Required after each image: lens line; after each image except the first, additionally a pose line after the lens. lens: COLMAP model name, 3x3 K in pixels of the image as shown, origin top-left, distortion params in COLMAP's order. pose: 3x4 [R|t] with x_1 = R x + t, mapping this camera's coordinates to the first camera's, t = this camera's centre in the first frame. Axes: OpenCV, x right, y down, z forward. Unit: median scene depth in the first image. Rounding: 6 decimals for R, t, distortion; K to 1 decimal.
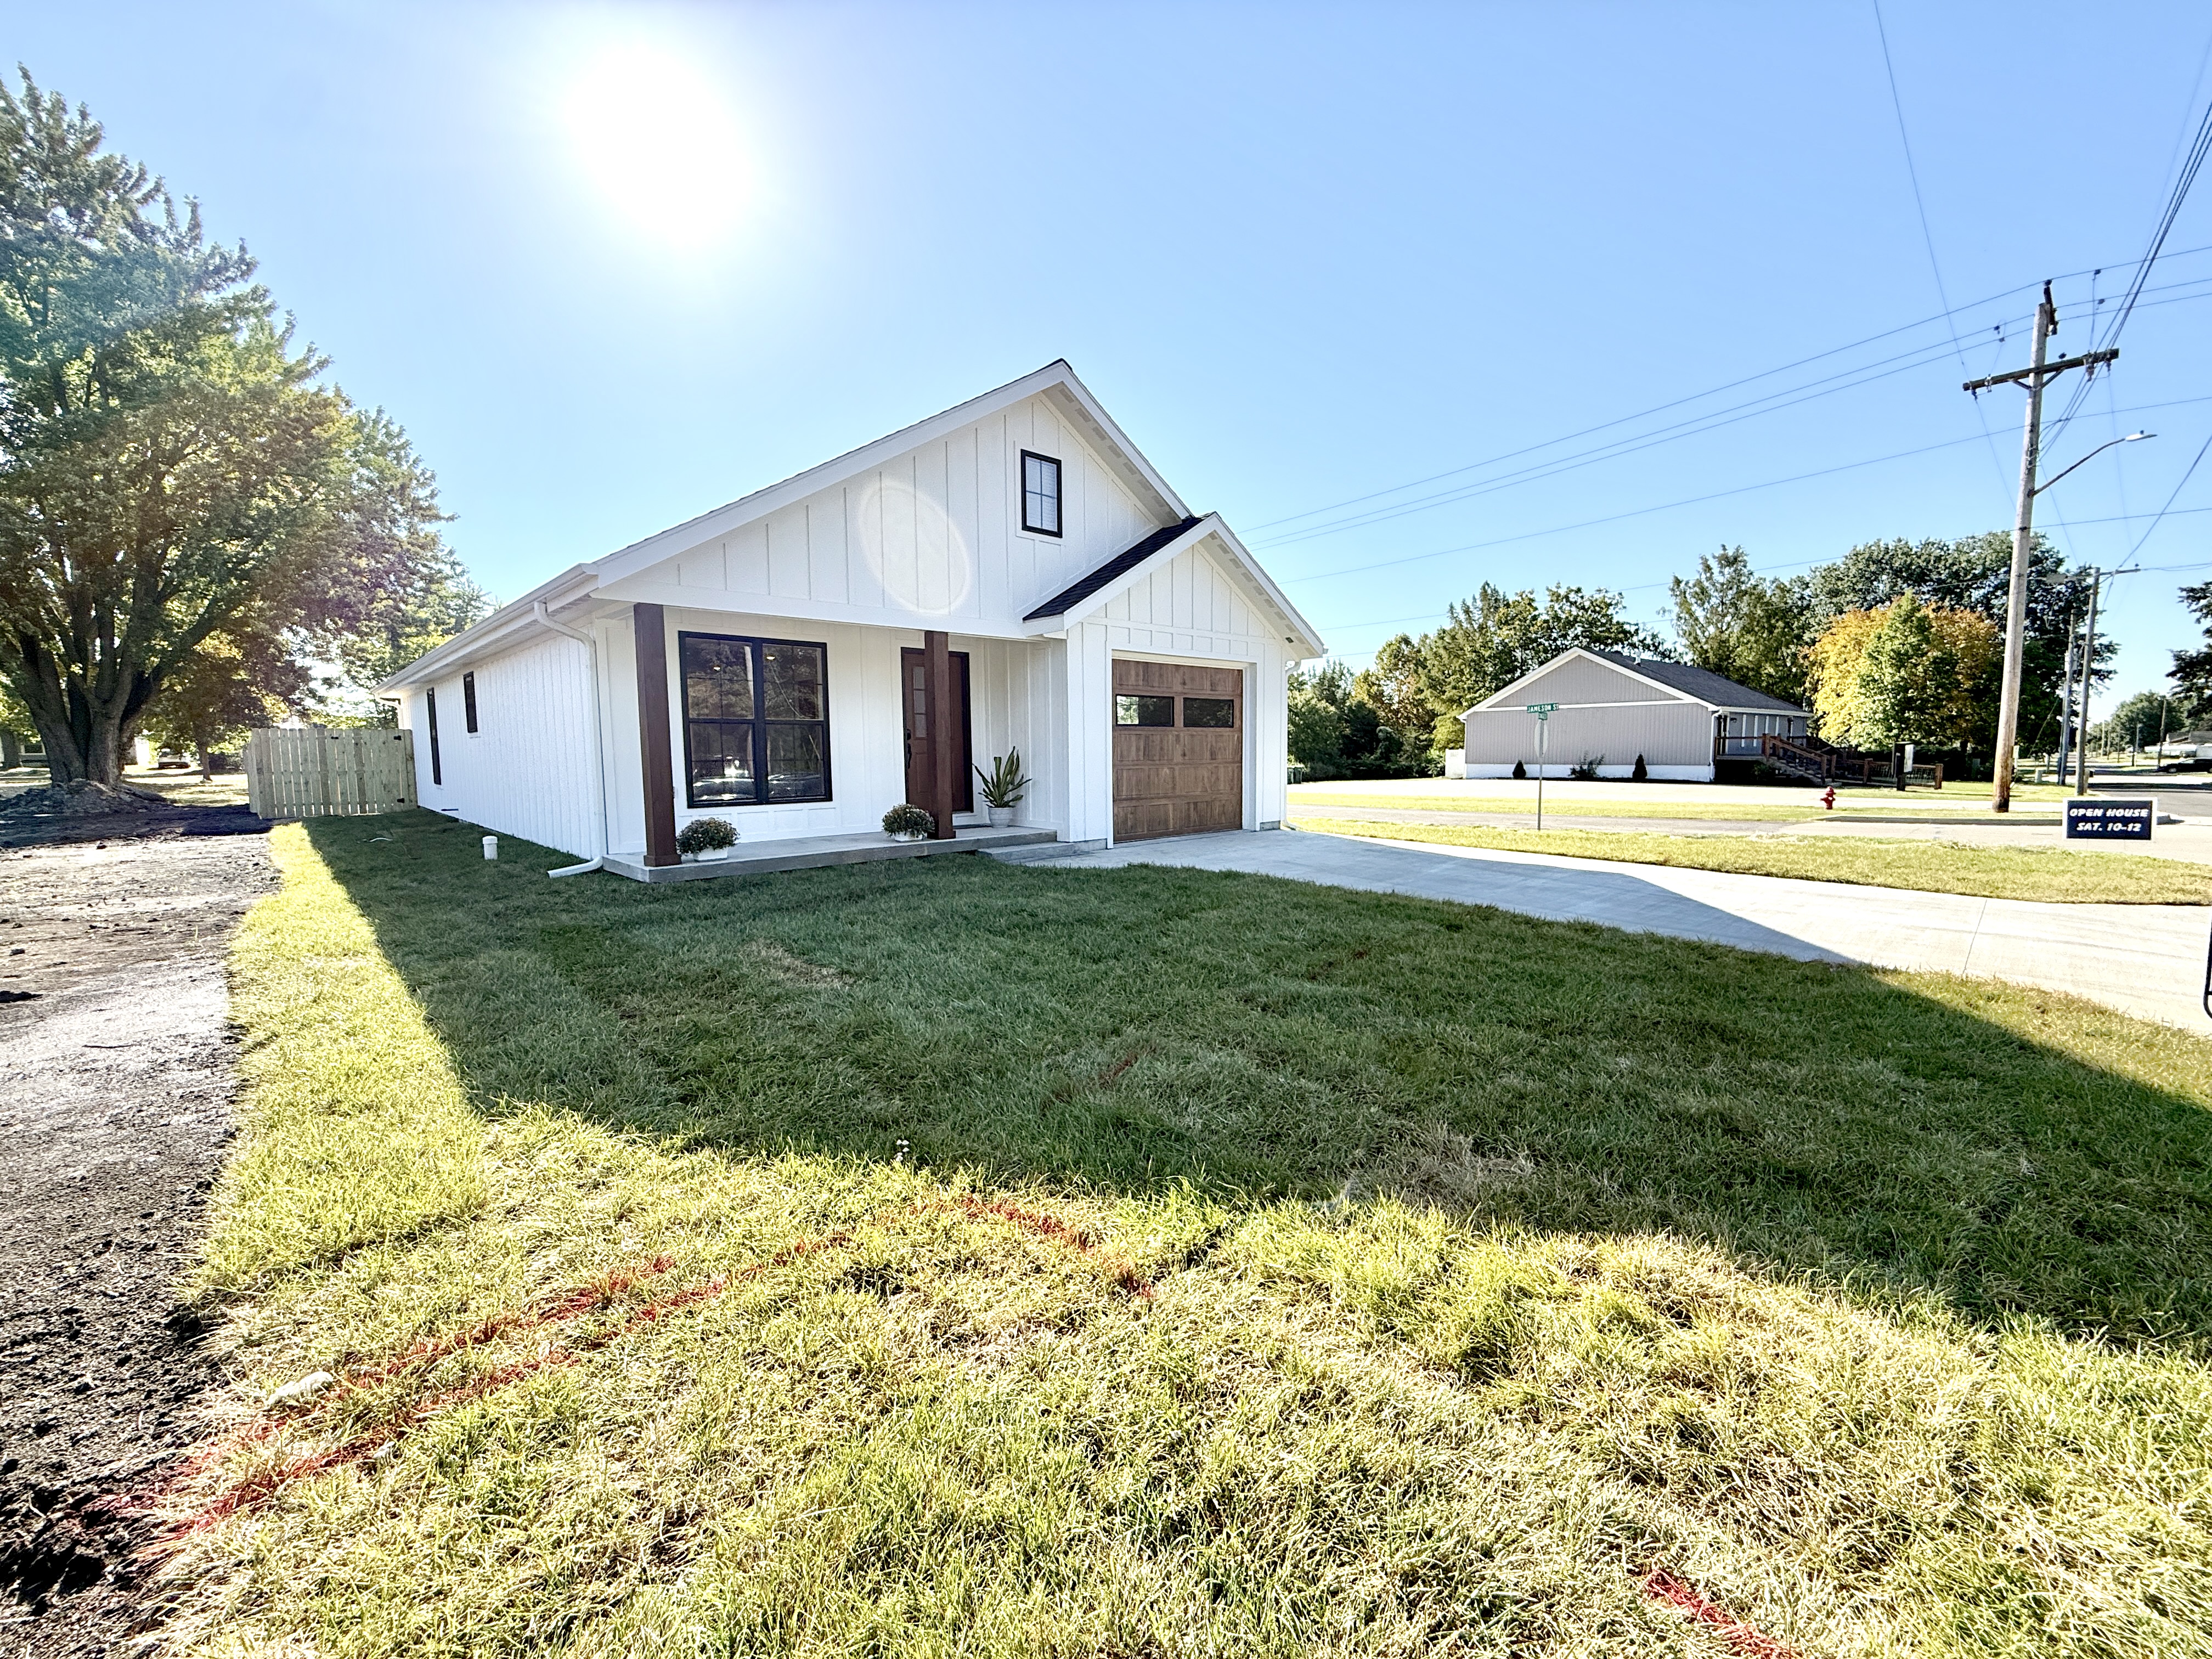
lens RADIAL K [[879.6, 0, 1108.9], [0, 879.6, 821.3], [0, 0, 1]] dist [0.000096, 0.000188]
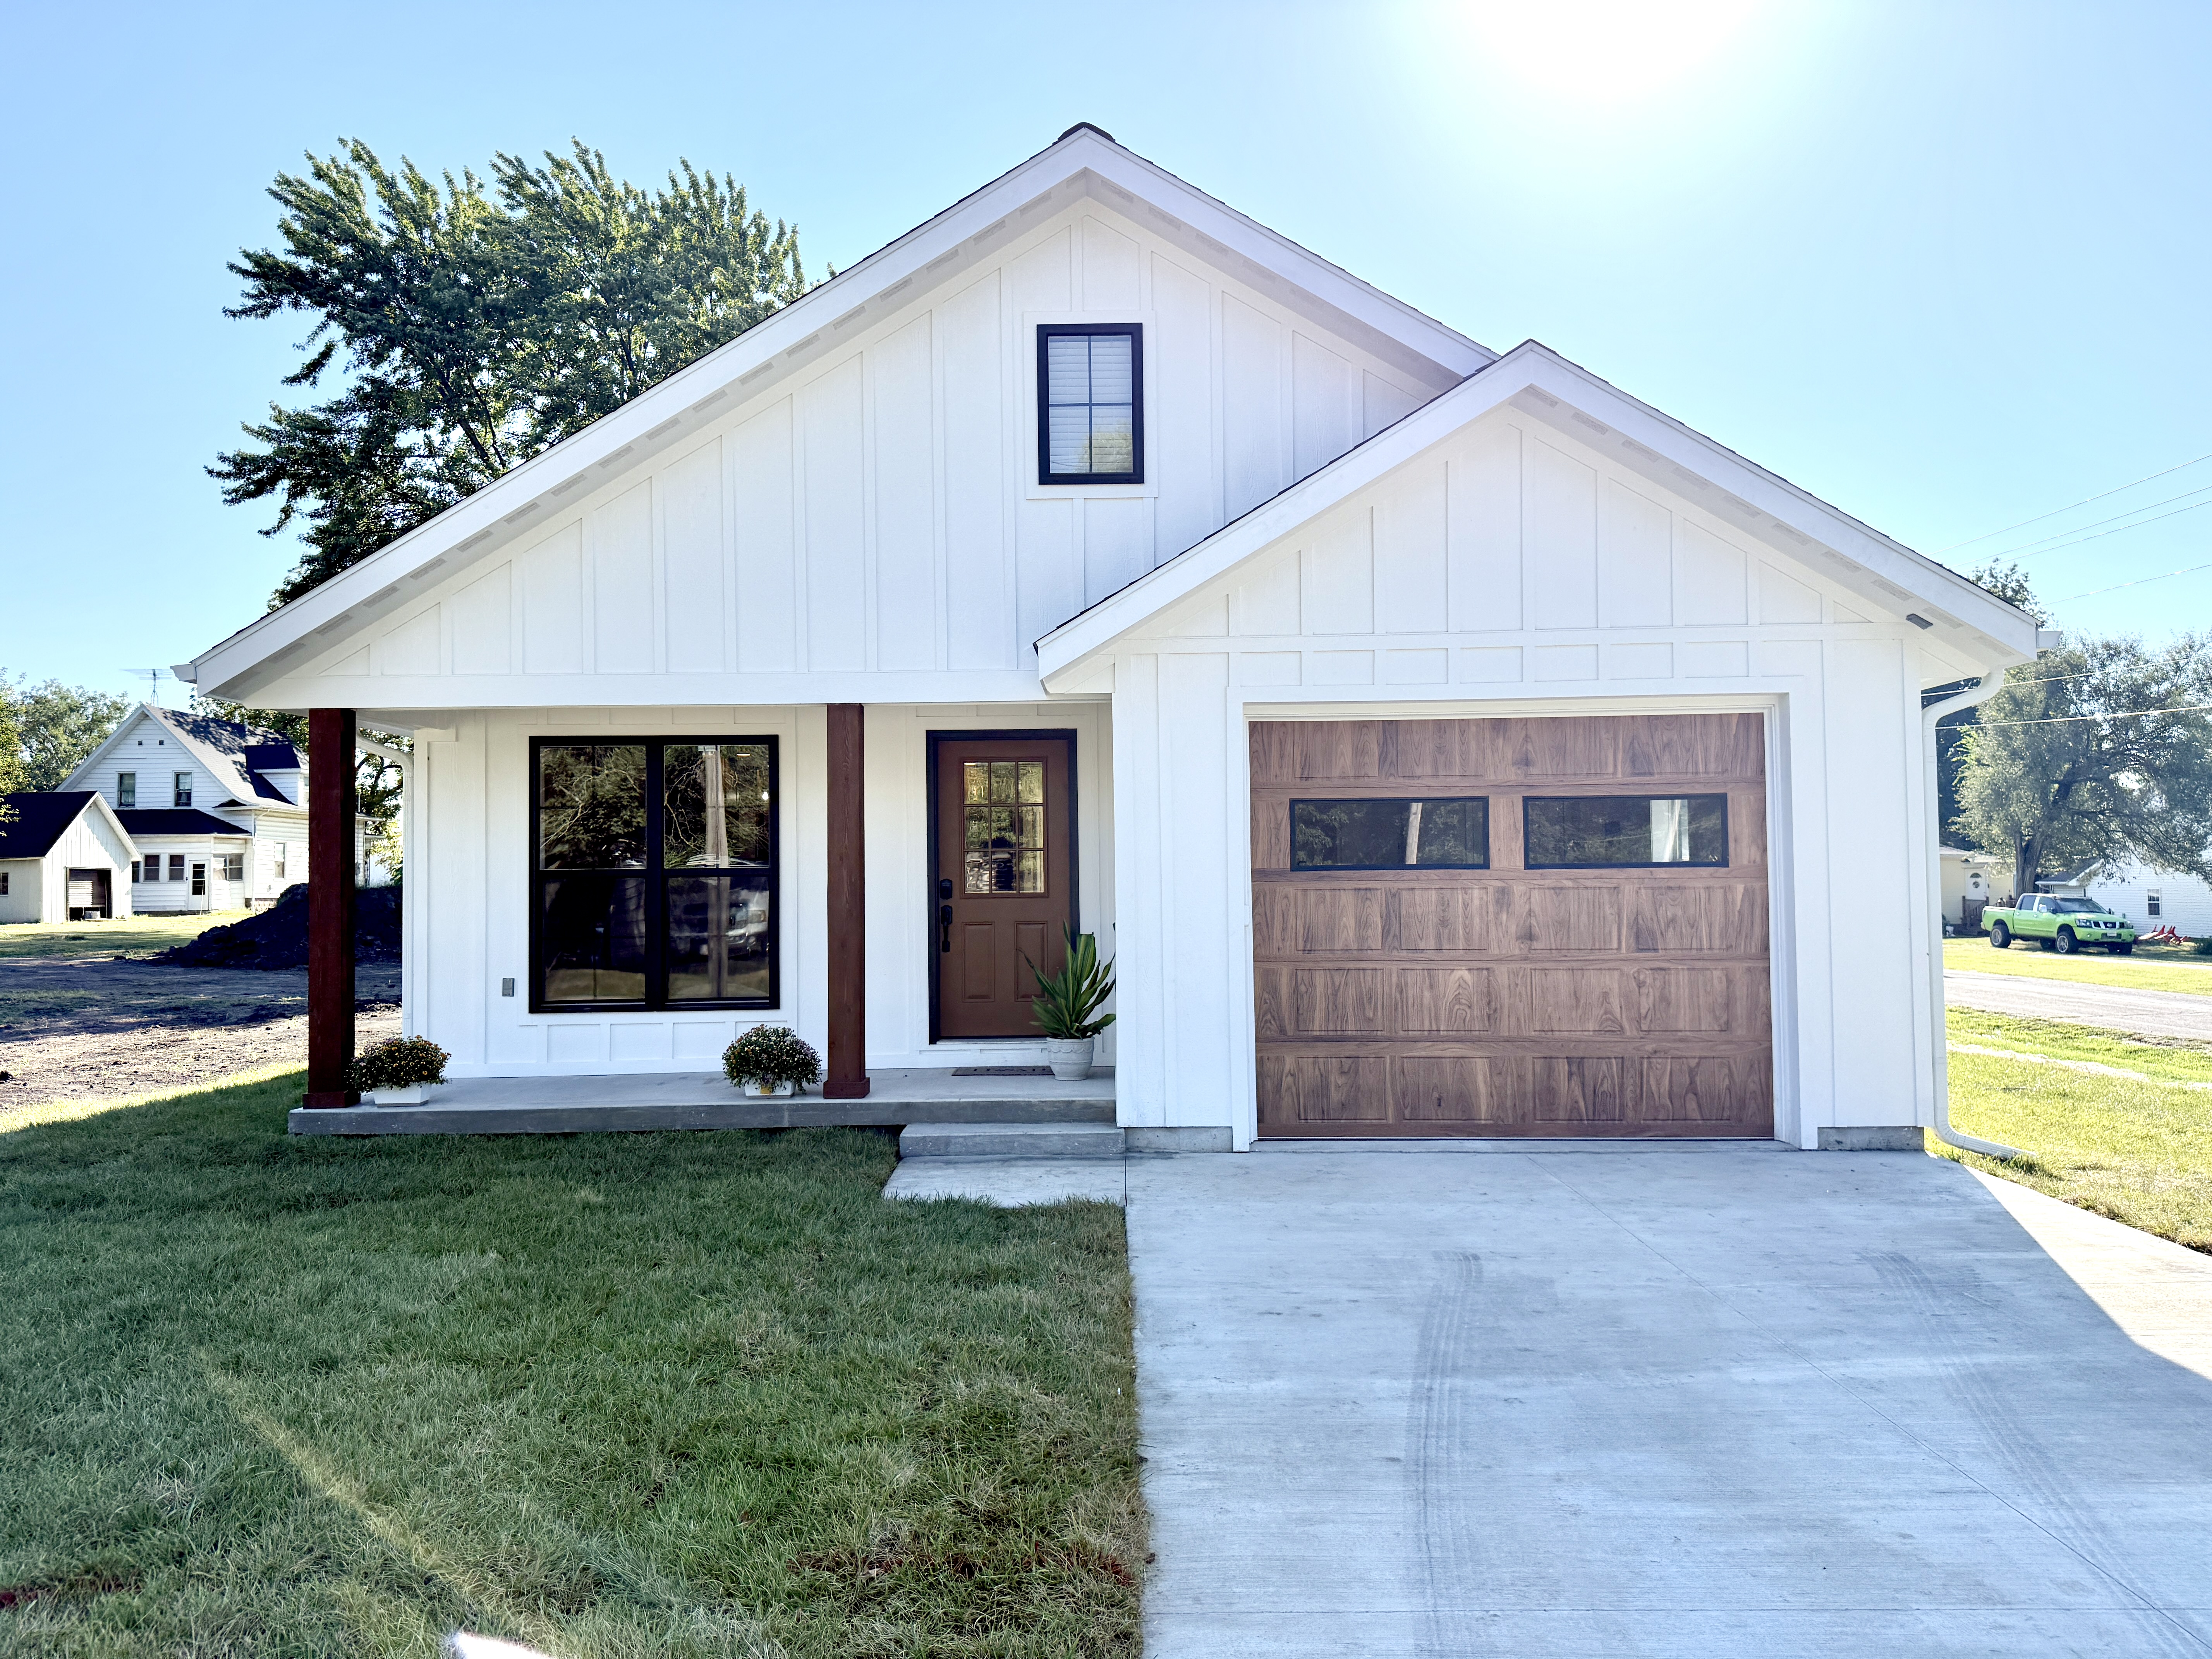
lens RADIAL K [[1564.0, 0, 1106.6], [0, 1564.0, 818.5], [0, 0, 1]] dist [0.039179, -0.019313]
pose [[0.707807, -0.020933, -0.706096, 0.520805], [-0.053626, 0.995084, -0.083256, -0.067338], [0.704368, 0.096794, 0.703205, 0.399581]]
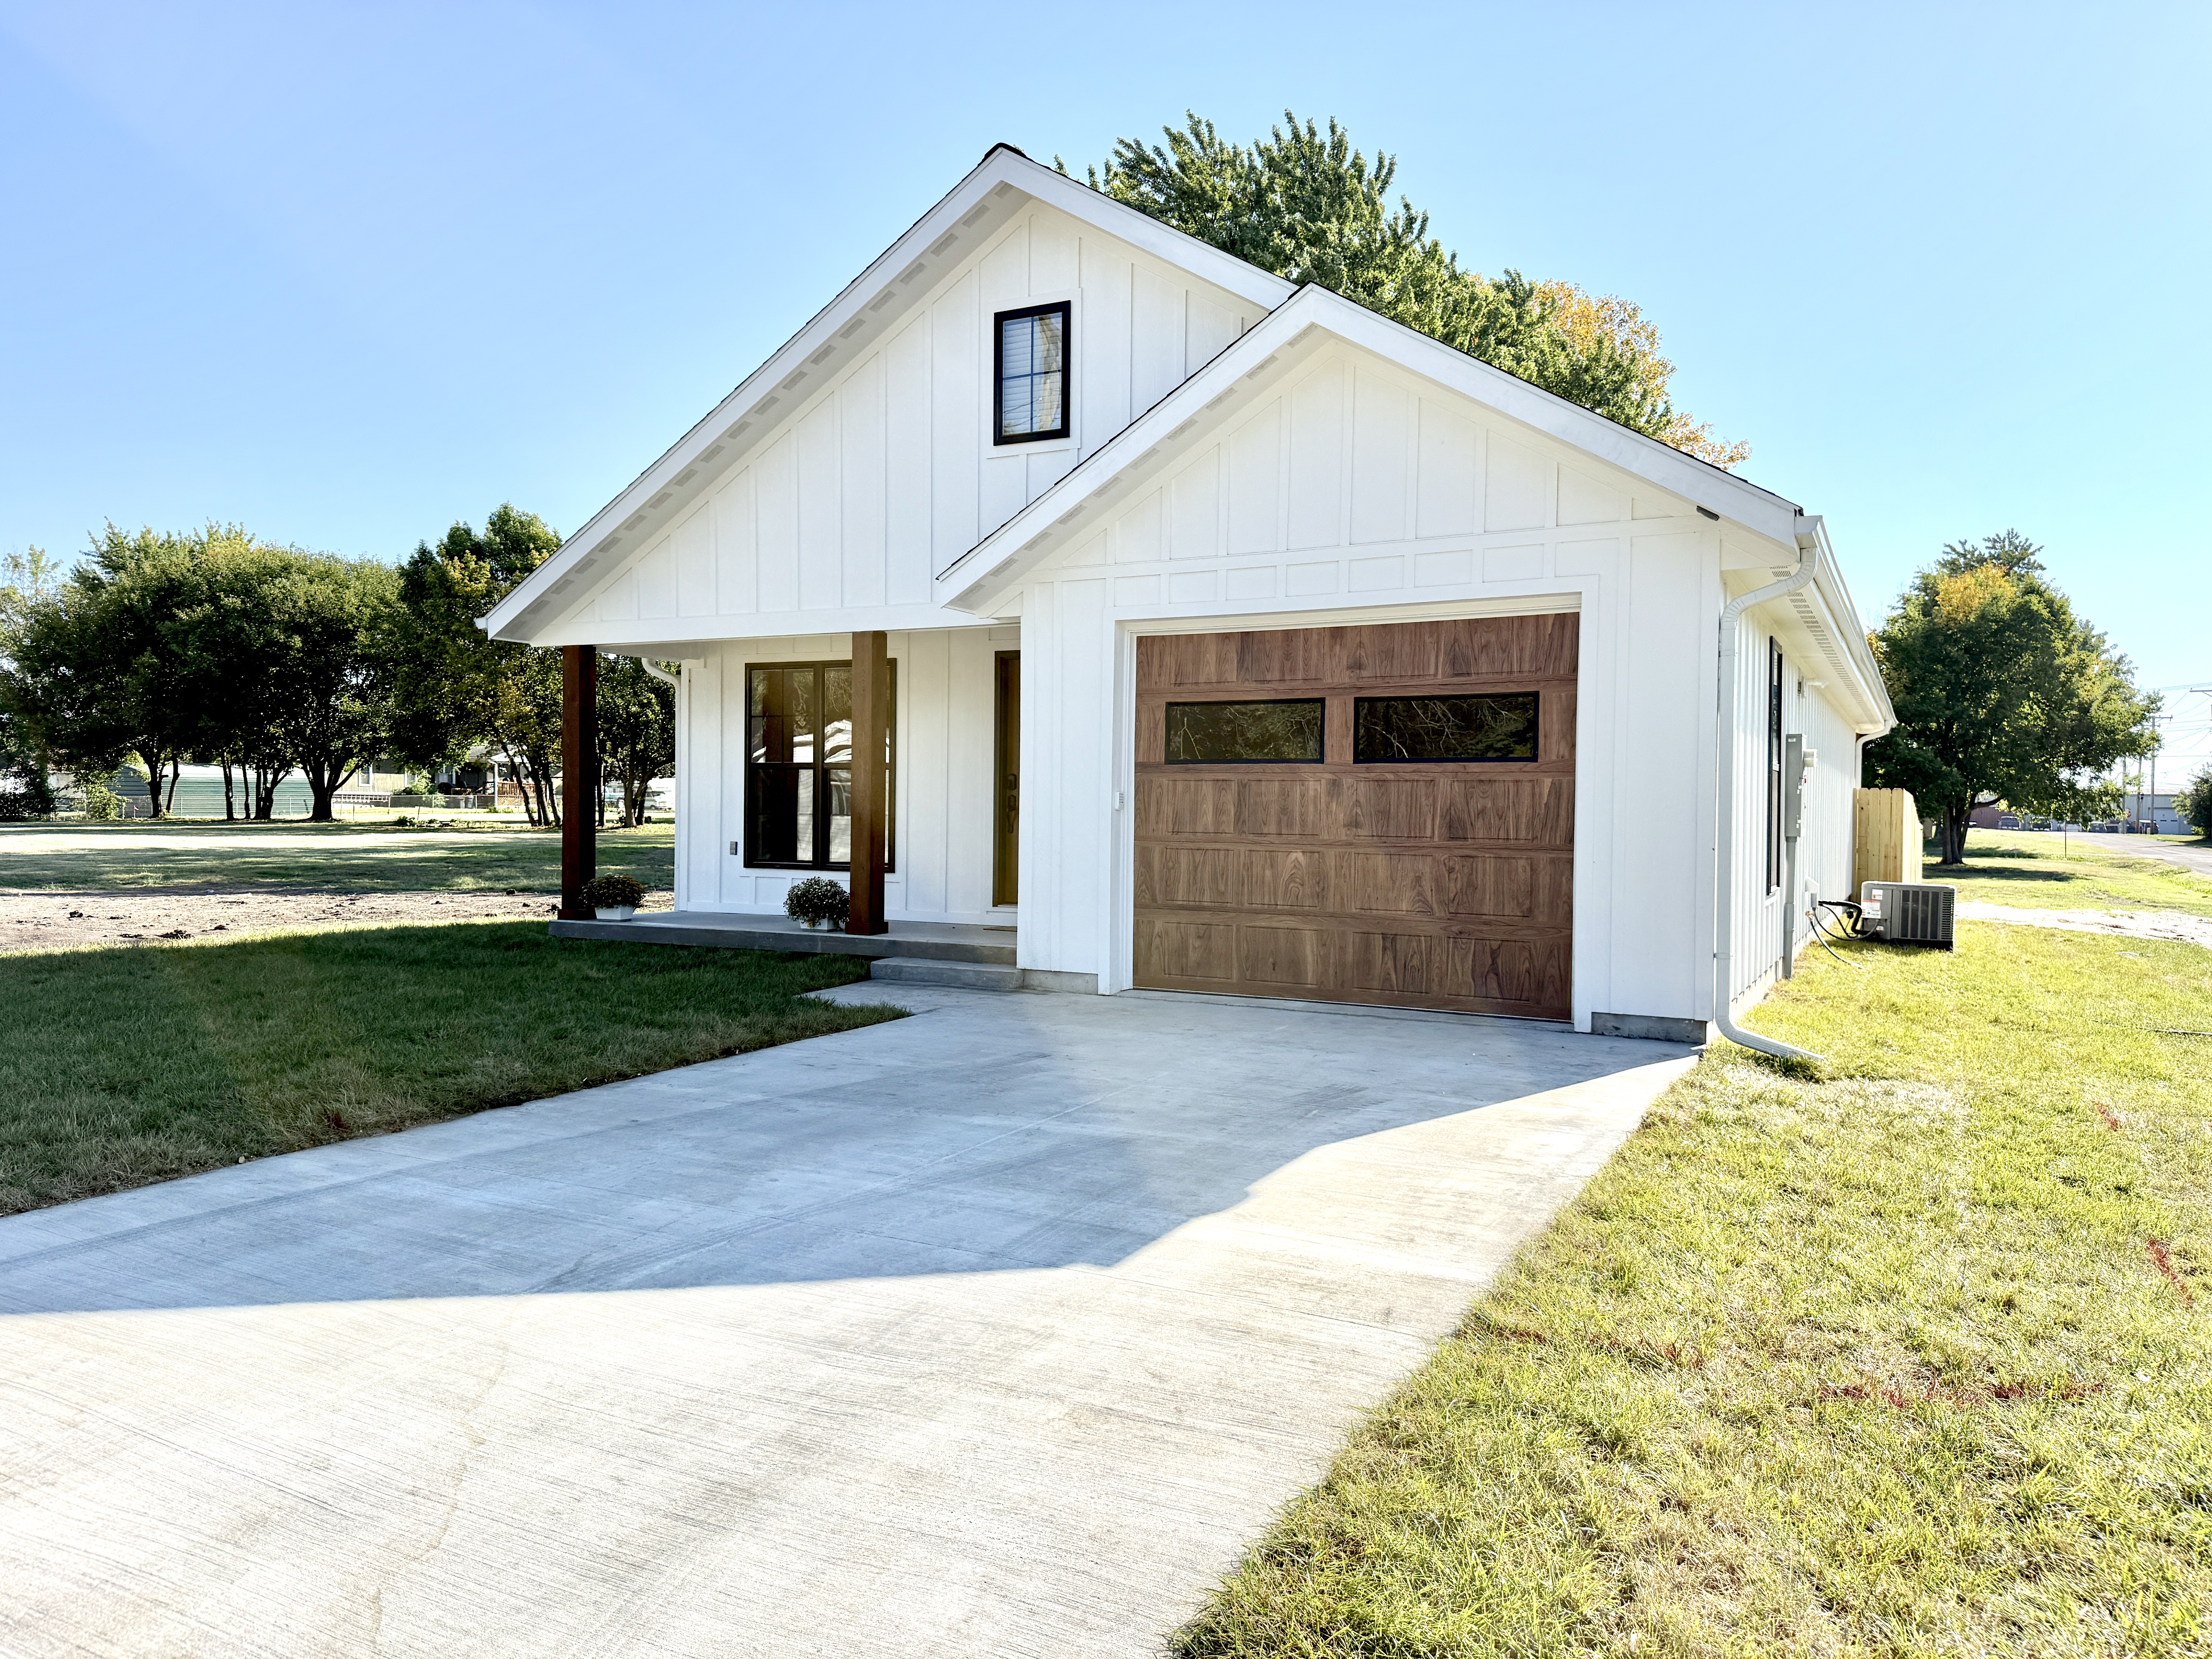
lens RADIAL K [[1564.0, 0, 1117.7], [0, 1564.0, 835.9], [0, 0, 1]] dist [0.039179, -0.019313]
pose [[0.306597, 0.034984, -0.951196, 0.914880], [-0.087110, 0.996162, 0.008560, -0.074977], [0.947845, 0.080235, 0.308468, 0.726825]]
